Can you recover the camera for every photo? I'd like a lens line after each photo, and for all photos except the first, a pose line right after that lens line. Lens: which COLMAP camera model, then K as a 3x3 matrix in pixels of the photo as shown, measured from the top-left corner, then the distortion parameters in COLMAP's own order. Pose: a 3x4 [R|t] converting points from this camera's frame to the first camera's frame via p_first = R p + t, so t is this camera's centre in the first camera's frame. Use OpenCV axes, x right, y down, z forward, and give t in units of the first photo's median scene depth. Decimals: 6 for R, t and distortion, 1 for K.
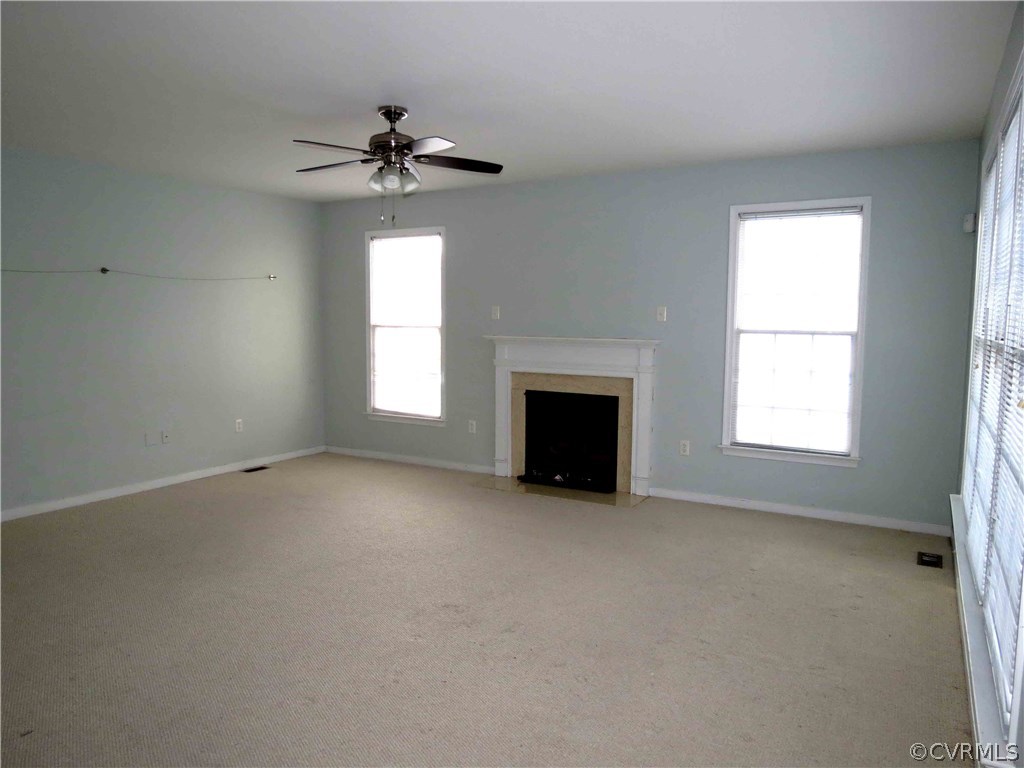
lens RADIAL K [[727.9, 0, 512.0], [0, 727.9, 384.0], [0, 0, 1]] dist [-0.031469, -0.000295]
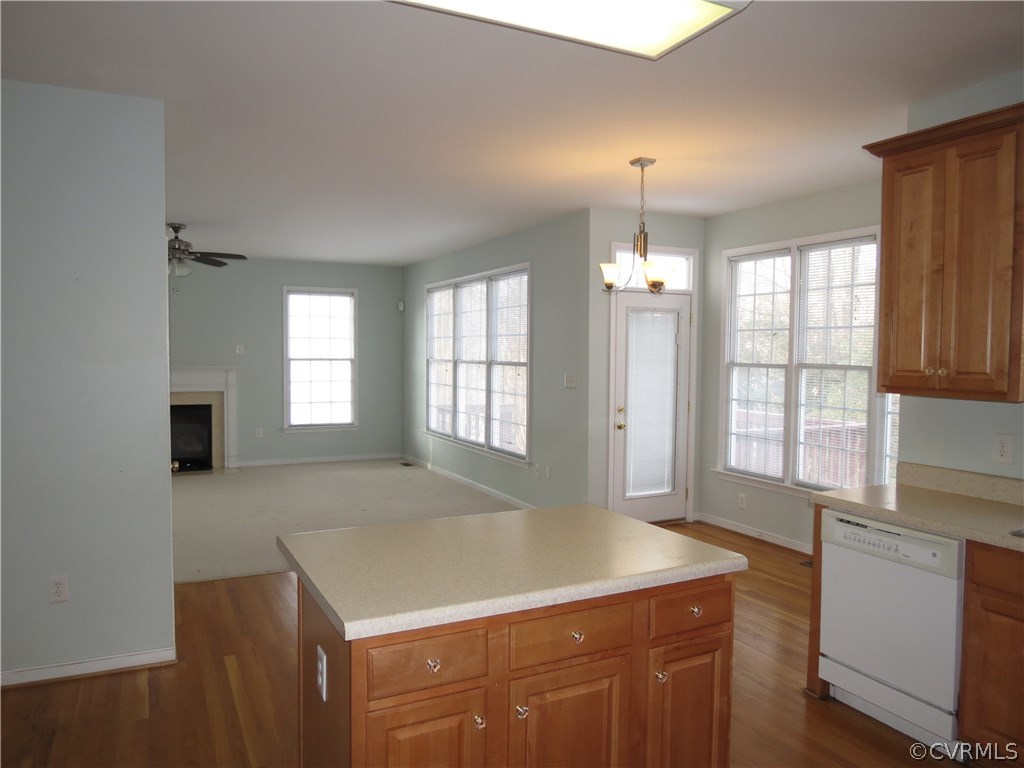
lens RADIAL K [[727.9, 0, 512.0], [0, 727.9, 384.0], [0, 0, 1]] dist [-0.031469, -0.000295]
pose [[0.548286, -0.042484, 0.835211, -0.824250], [0.076376, 0.997079, 0.000579, 0.023825], [-0.832796, 0.063472, 0.549929, -0.364087]]
